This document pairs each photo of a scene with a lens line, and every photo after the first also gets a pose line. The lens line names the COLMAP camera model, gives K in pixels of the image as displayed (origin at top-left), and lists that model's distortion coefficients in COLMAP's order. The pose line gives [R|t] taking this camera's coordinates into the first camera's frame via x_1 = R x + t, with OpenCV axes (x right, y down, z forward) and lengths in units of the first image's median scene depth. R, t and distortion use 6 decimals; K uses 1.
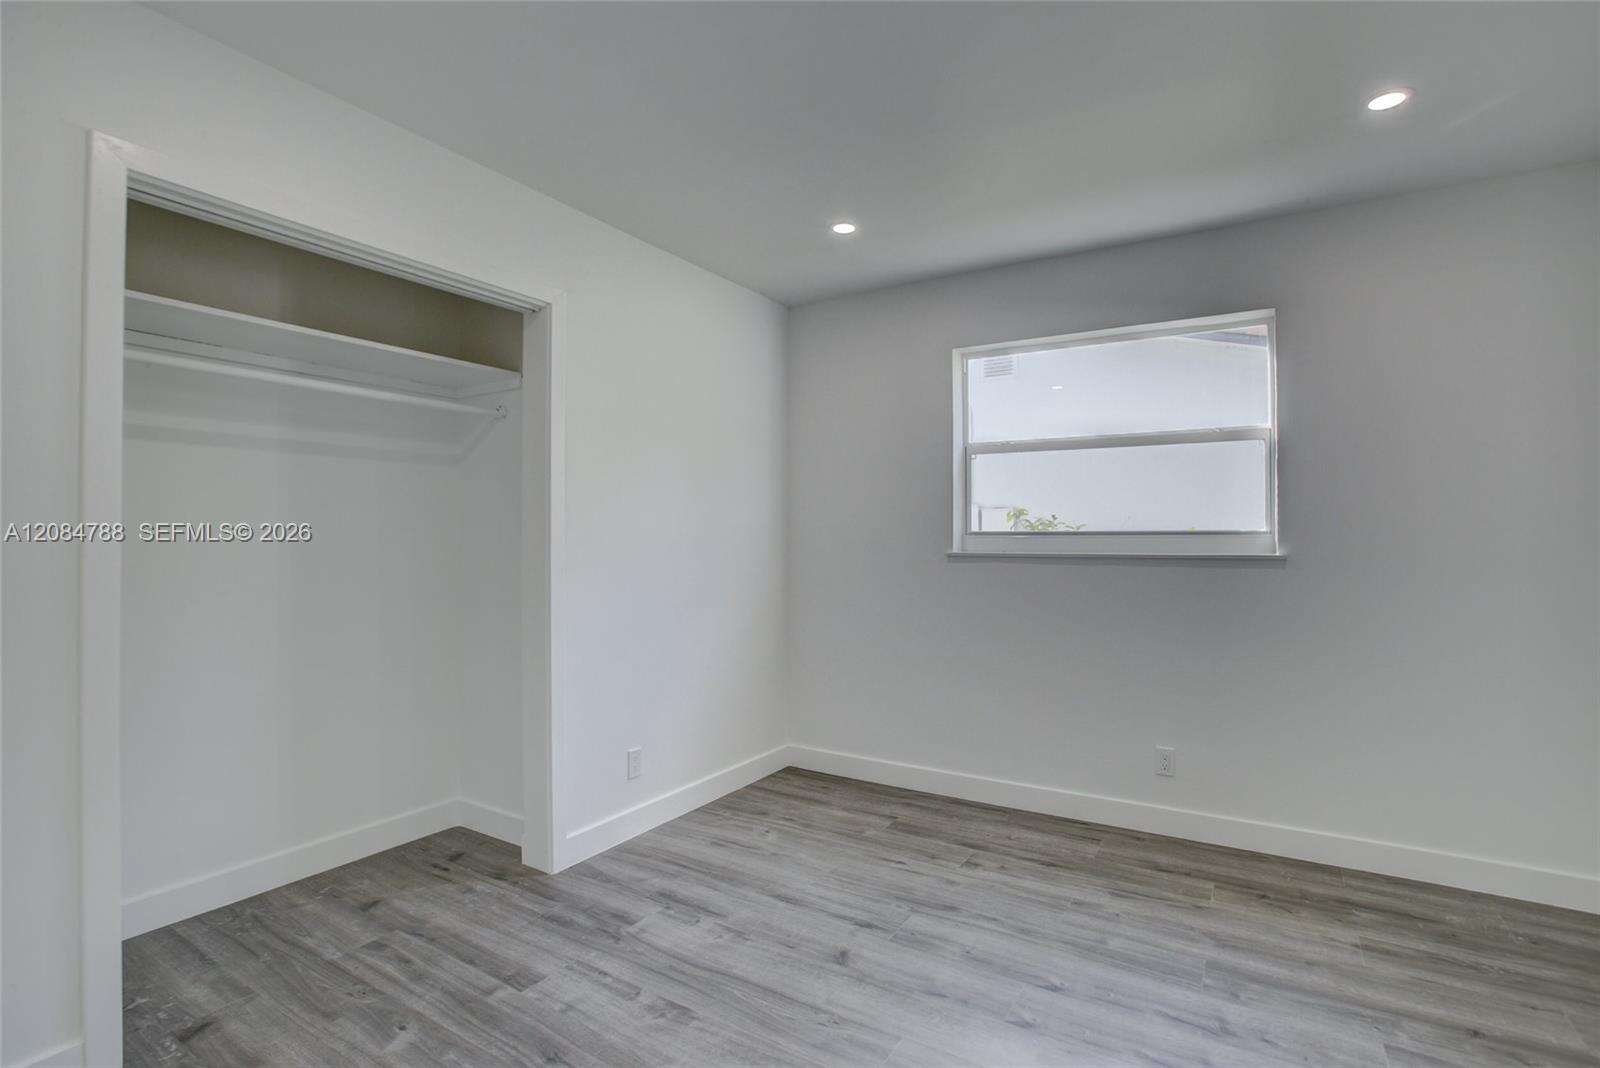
lens RADIAL K [[737.3, 0, 796.2], [0, 737.3, 550.6], [0, 0, 1]] dist [-0.038149, 0.010577]
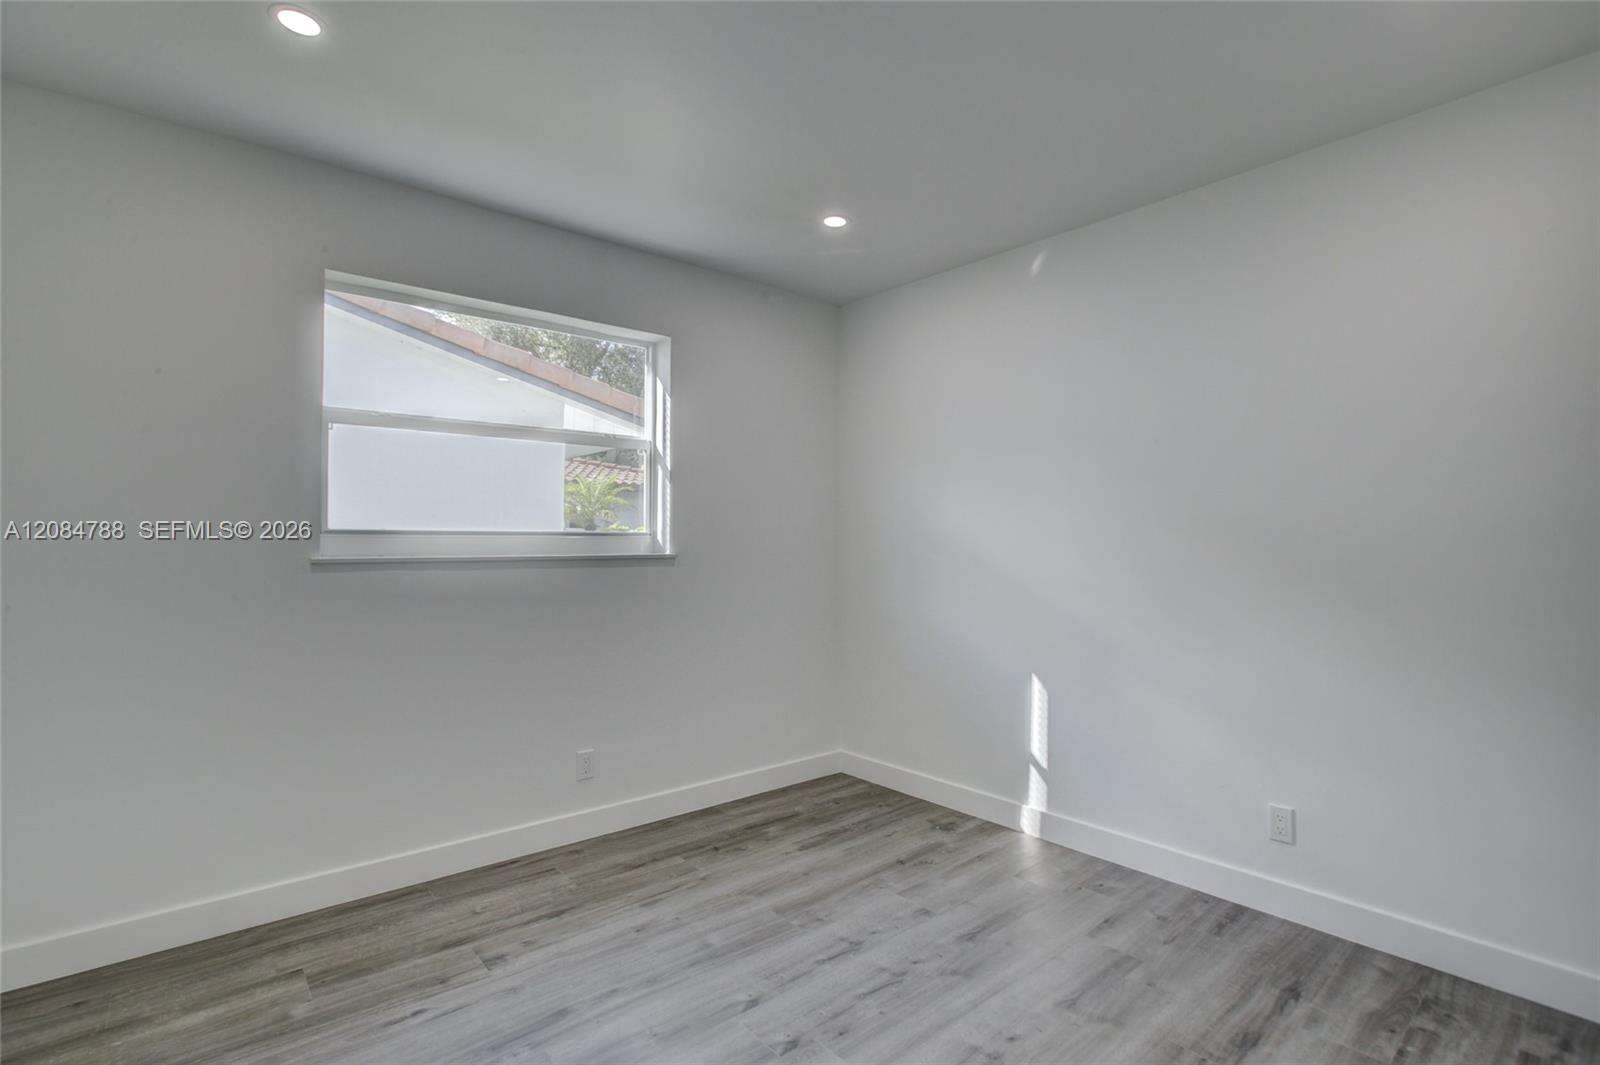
lens RADIAL K [[737.3, 0, 827.7], [0, 737.3, 516.9], [0, 0, 1]] dist [-0.038149, 0.010577]
pose [[0.308957, 0.030191, 0.950597, -0.399292], [0.015404, 0.999206, -0.036742, -0.006040], [-0.950951, 0.025995, 0.308246, 0.423179]]
